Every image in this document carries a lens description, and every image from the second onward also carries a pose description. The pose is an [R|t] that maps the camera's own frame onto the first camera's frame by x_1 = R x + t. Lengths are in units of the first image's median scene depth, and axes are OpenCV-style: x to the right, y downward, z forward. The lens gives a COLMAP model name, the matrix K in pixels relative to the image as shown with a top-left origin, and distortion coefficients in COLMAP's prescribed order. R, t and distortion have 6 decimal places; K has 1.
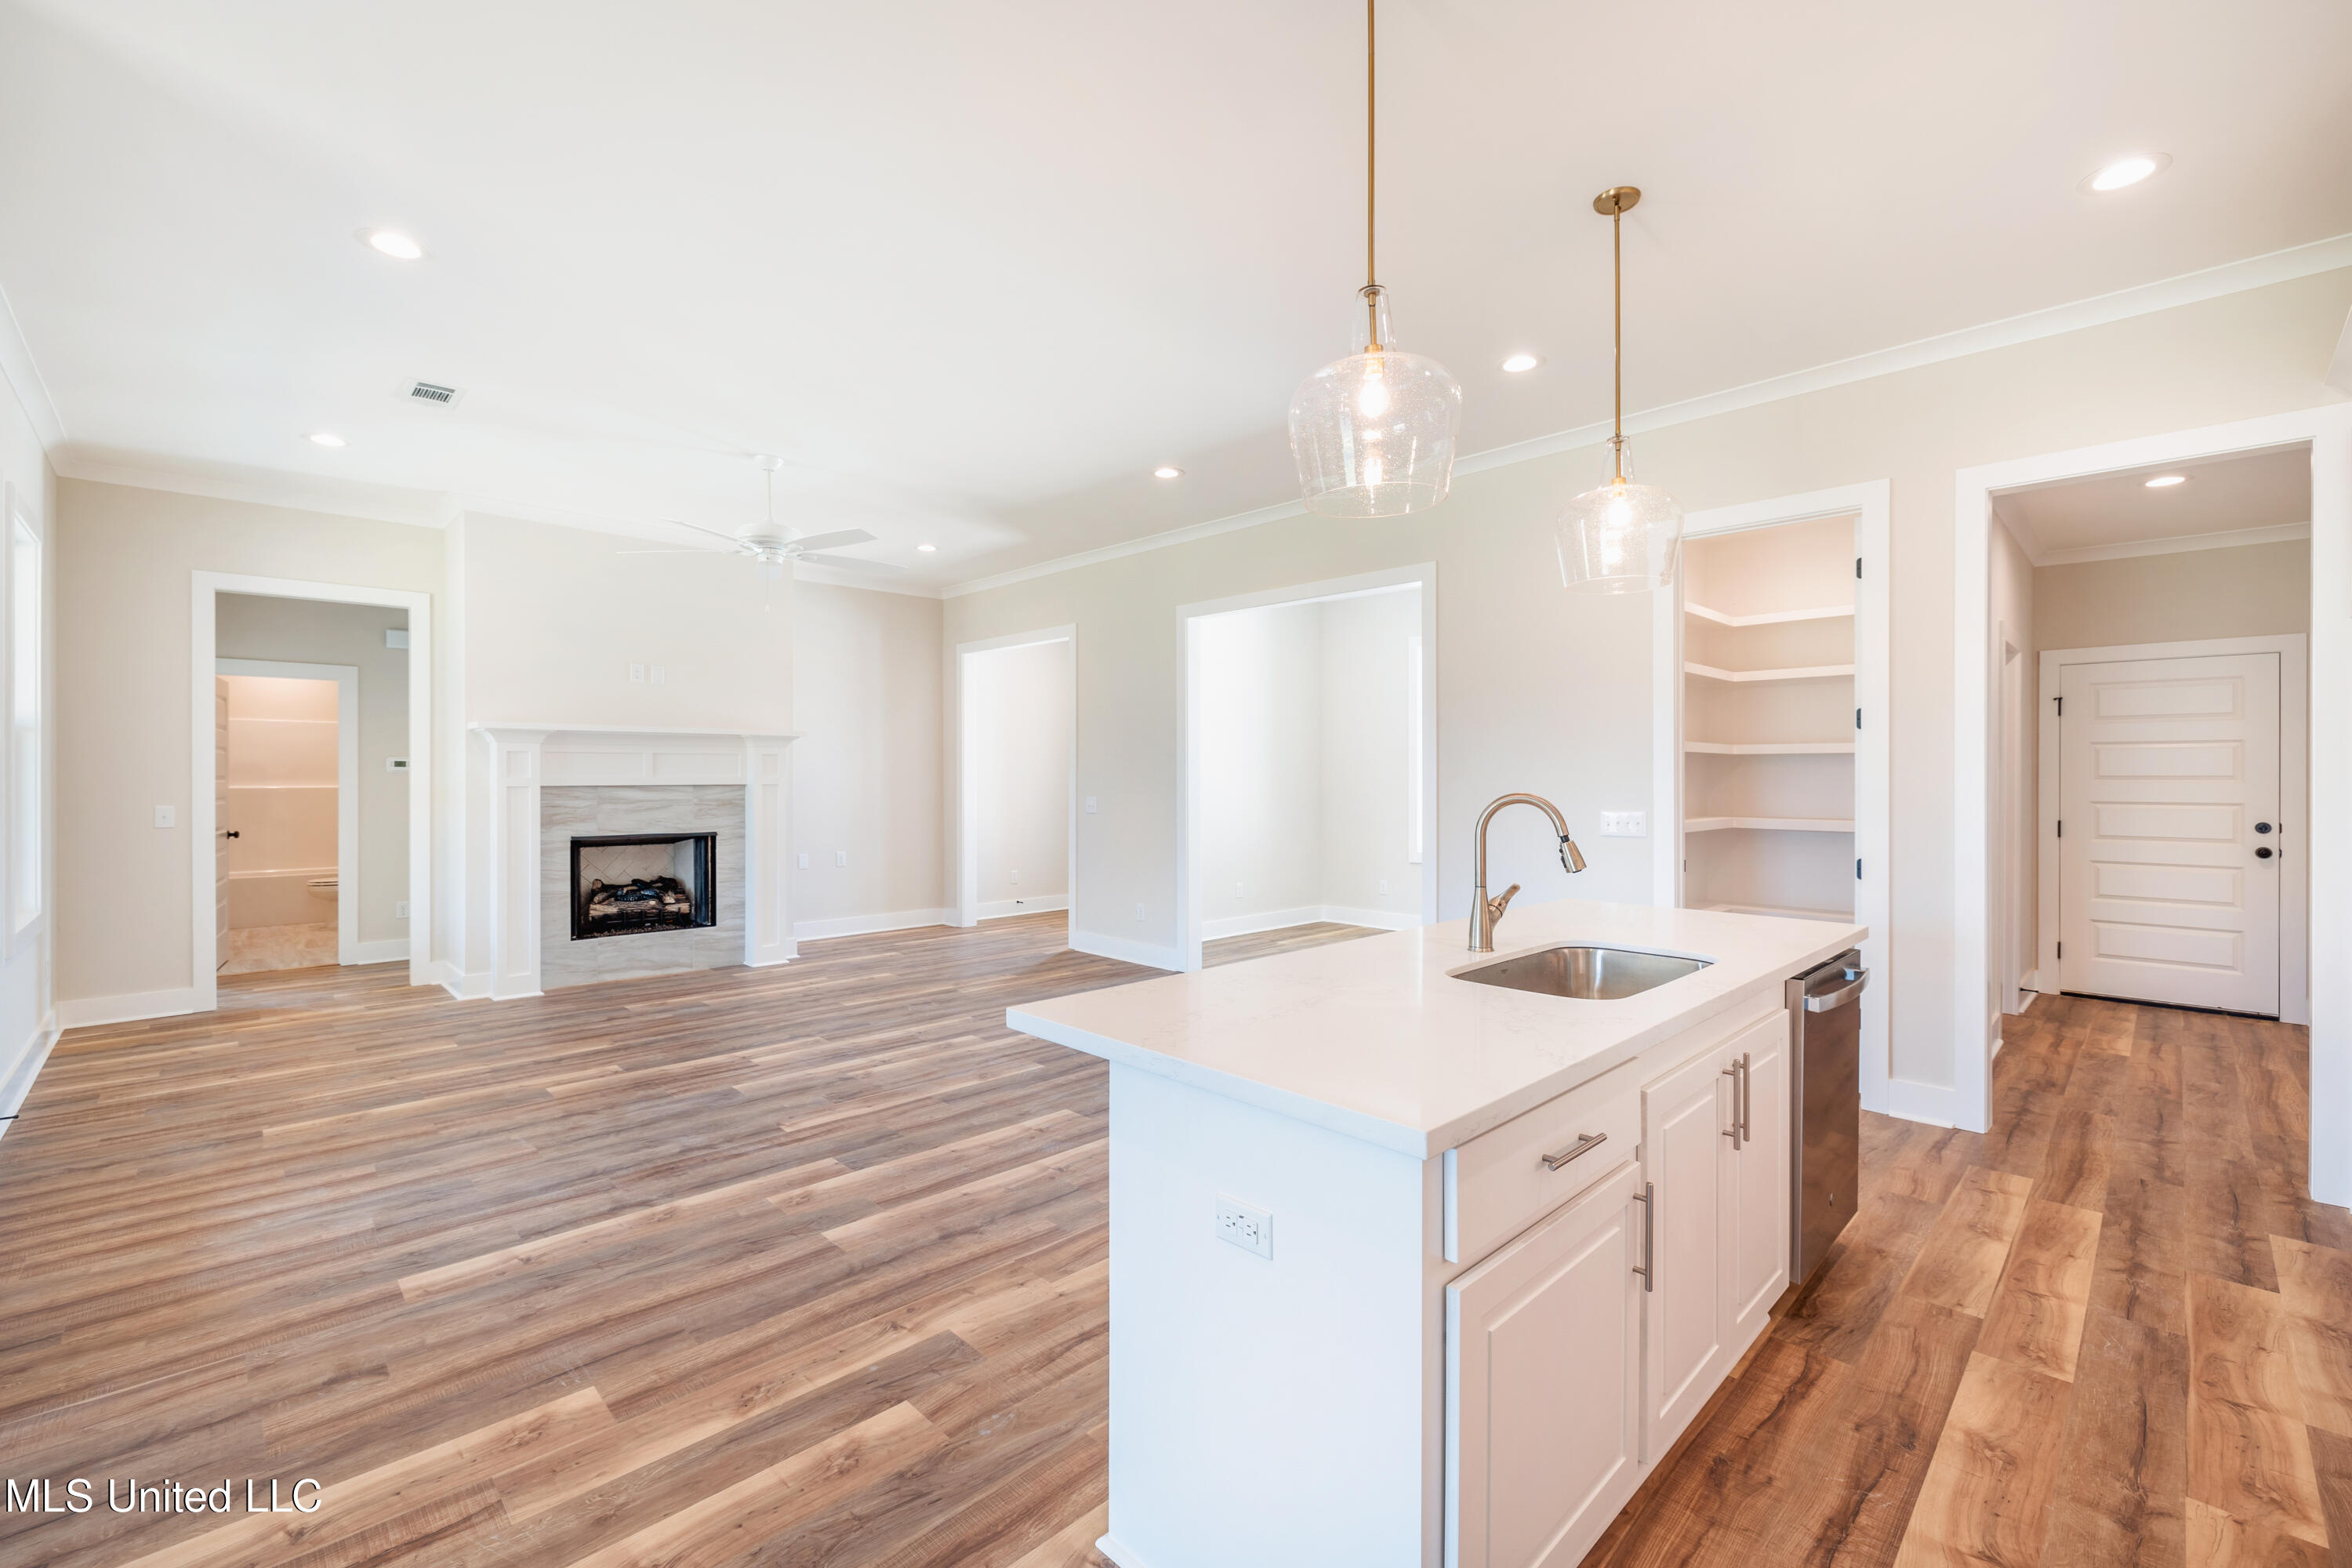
lens RADIAL K [[977.3, 0, 1183.5], [0, 977.3, 774.7], [0, 0, 1]] dist [-0.001716, -0.000009]
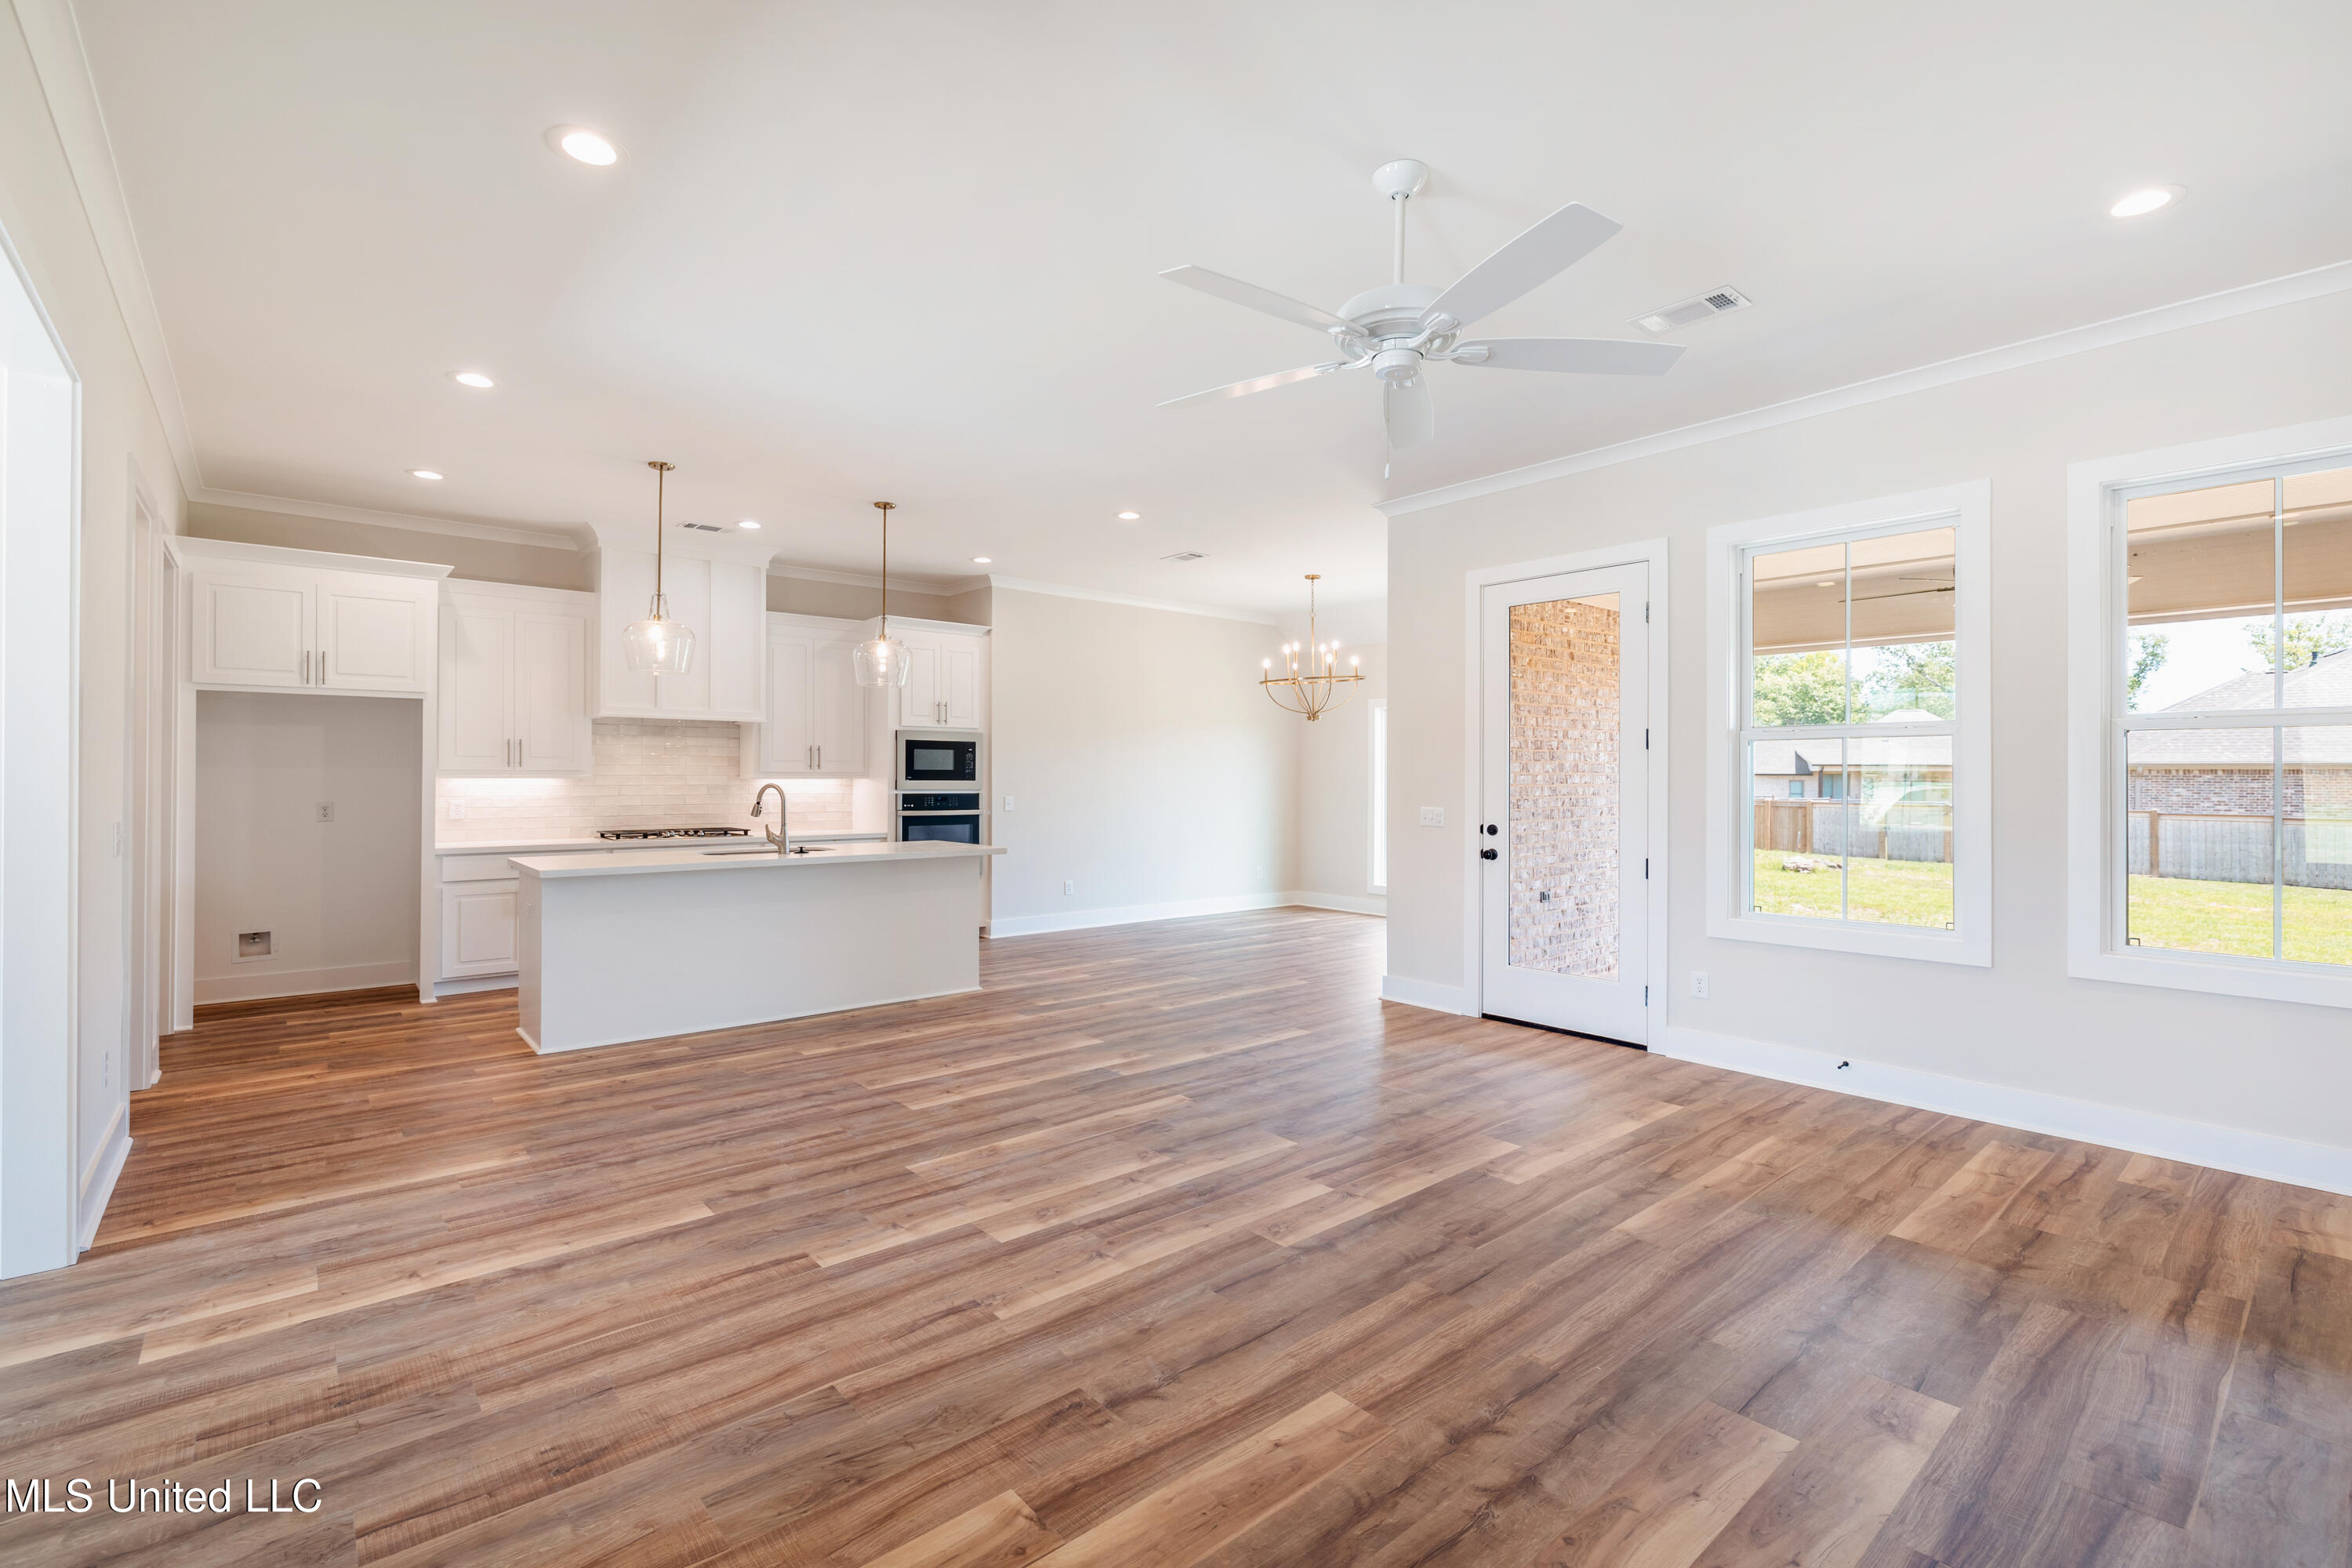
lens RADIAL K [[991.4, 0, 1165.6], [0, 991.4, 776.0], [0, 0, 1]] dist [-0.000329, -0.000727]
pose [[-0.996954, -0.002398, 0.077957, -0.521070], [-0.002375, 0.999997, 0.000389, 0.014780], [-0.077958, 0.000202, -0.996957, 2.297398]]
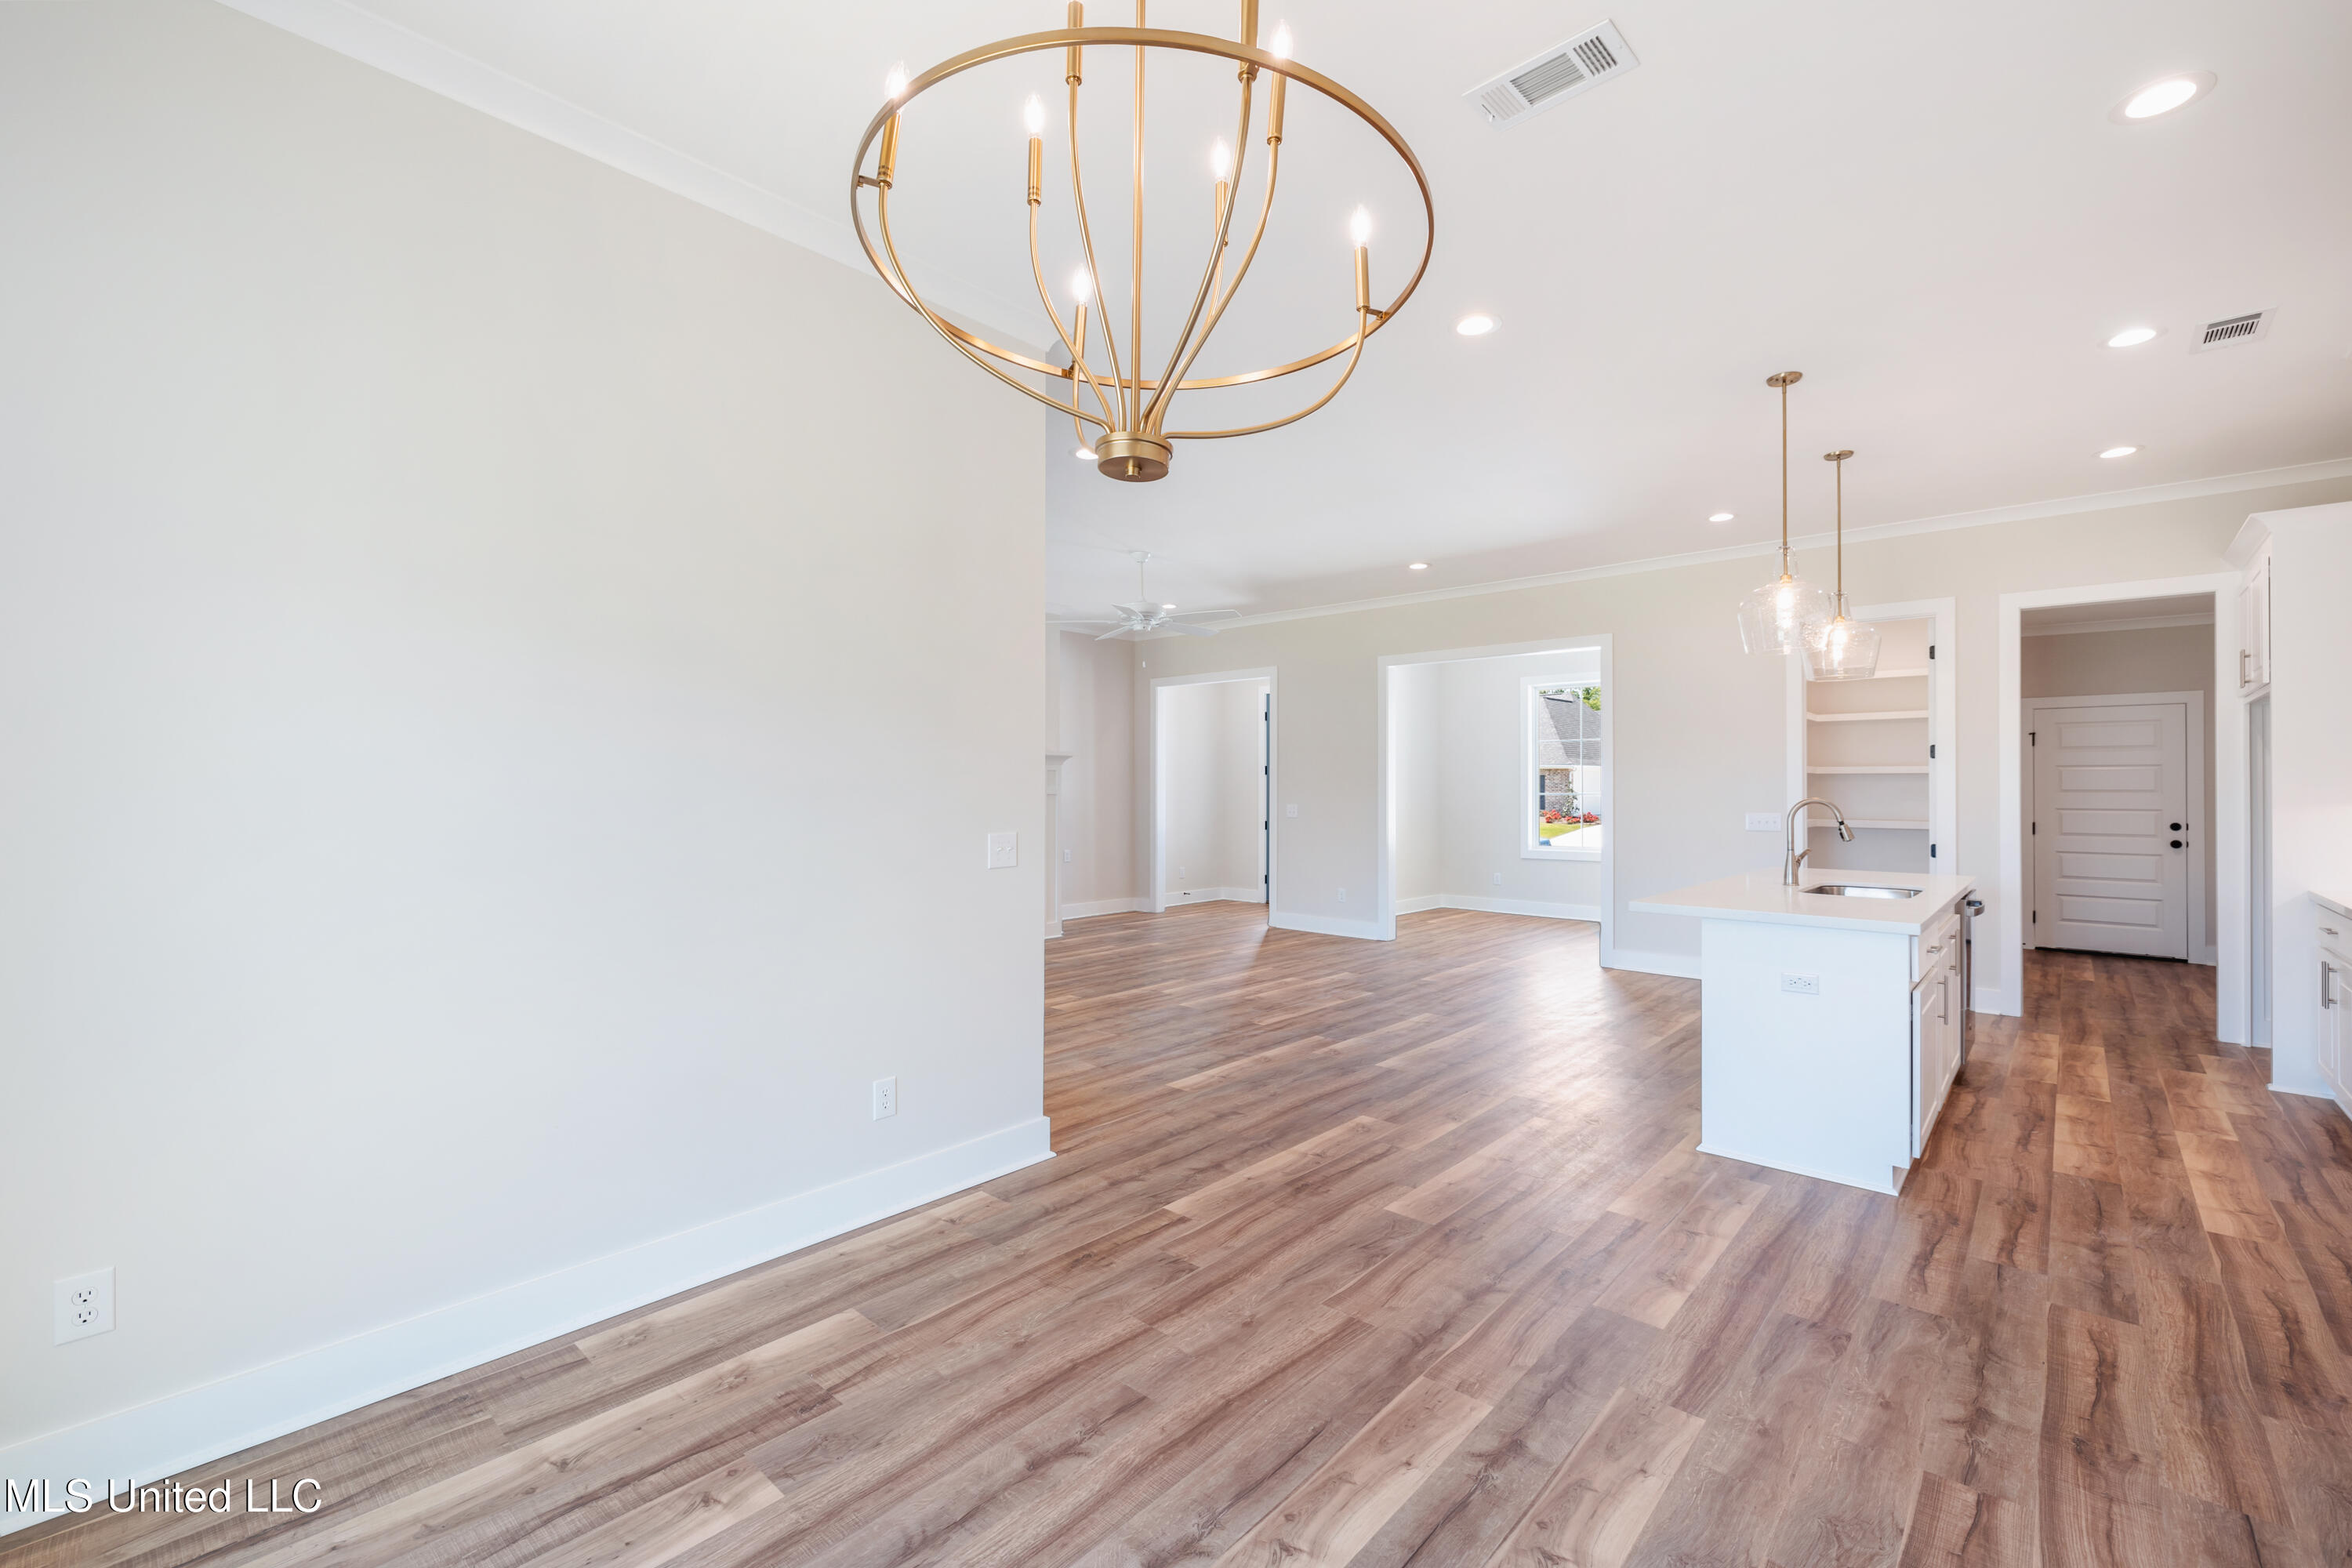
lens RADIAL K [[991.4, 0, 1165.6], [0, 991.4, 776.0], [0, 0, 1]] dist [-0.000329, -0.000727]
pose [[0.998352, 0.003053, 0.057302, -0.706439], [-0.002437, 0.999939, -0.010818, 0.000112], [-0.057332, 0.010660, 0.998298, -0.566200]]
